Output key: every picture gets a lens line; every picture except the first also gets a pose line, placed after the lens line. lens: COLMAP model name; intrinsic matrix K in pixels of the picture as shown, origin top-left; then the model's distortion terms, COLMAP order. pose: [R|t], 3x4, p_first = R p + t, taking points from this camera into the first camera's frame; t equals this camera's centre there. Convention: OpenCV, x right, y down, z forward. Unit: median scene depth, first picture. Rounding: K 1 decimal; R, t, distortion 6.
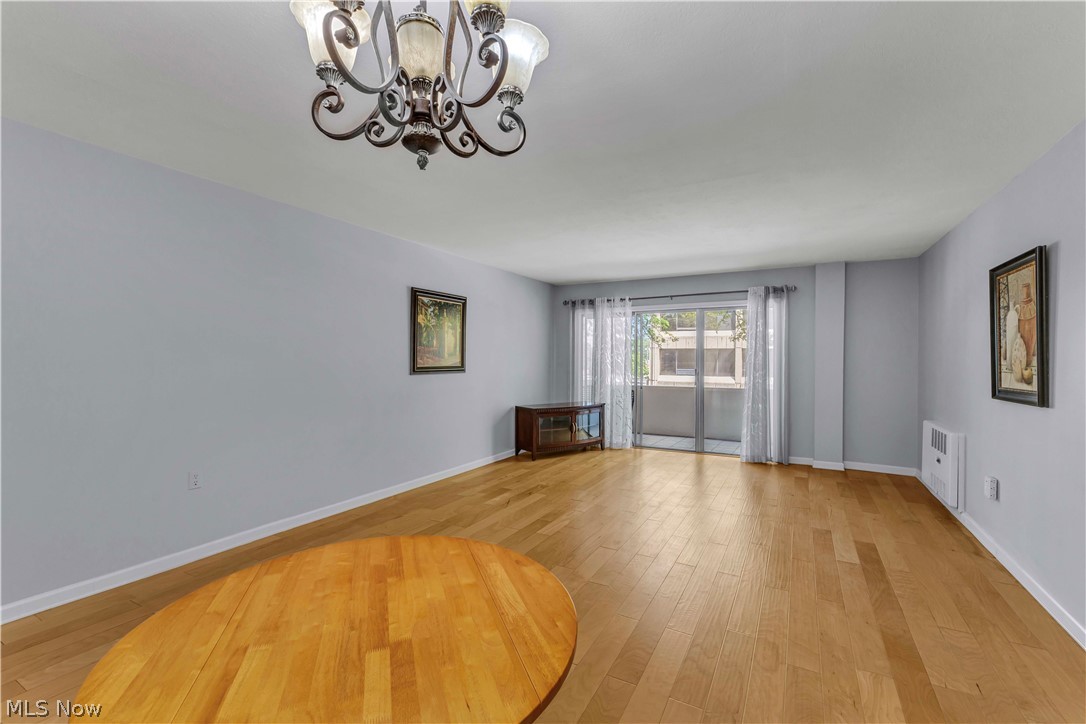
lens RADIAL K [[471.6, 0, 543.5], [0, 471.6, 362.2], [0, 0, 1]] dist [0.008743, -0.001980]
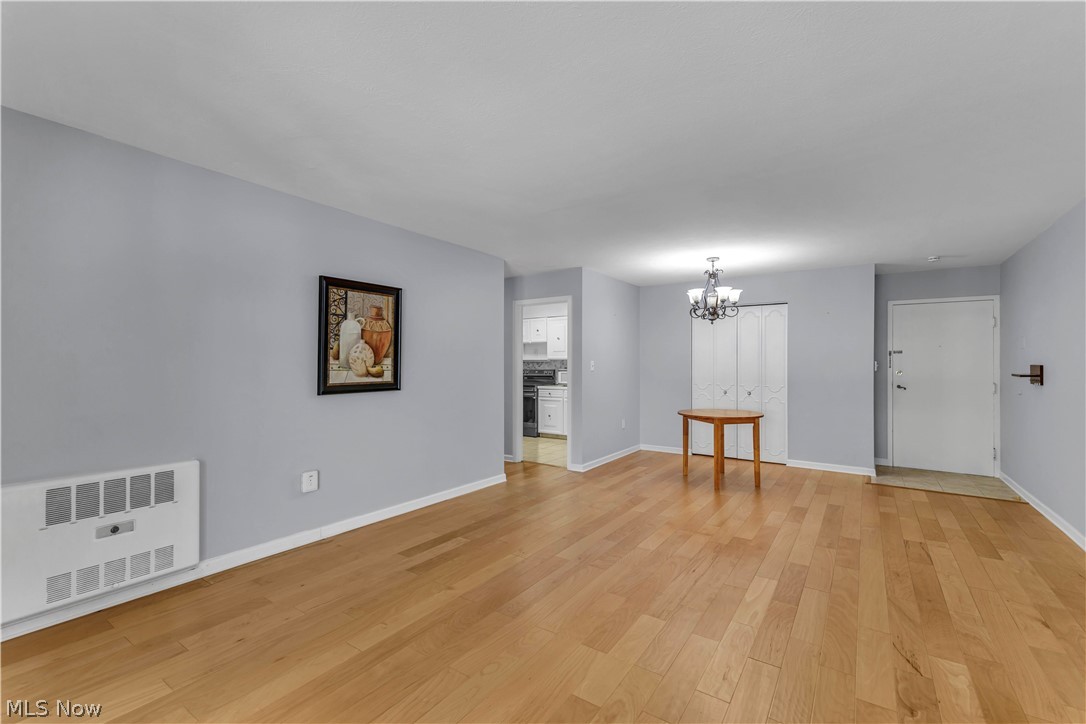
lens RADIAL K [[471.6, 0, 544.6], [0, 471.6, 363.2], [0, 0, 1]] dist [0.008743, -0.001980]
pose [[-0.995513, -0.008120, 0.094281, 0.200413], [-0.007614, 0.999955, 0.005731, -0.003906], [-0.094323, 0.004988, -0.995529, 1.210957]]
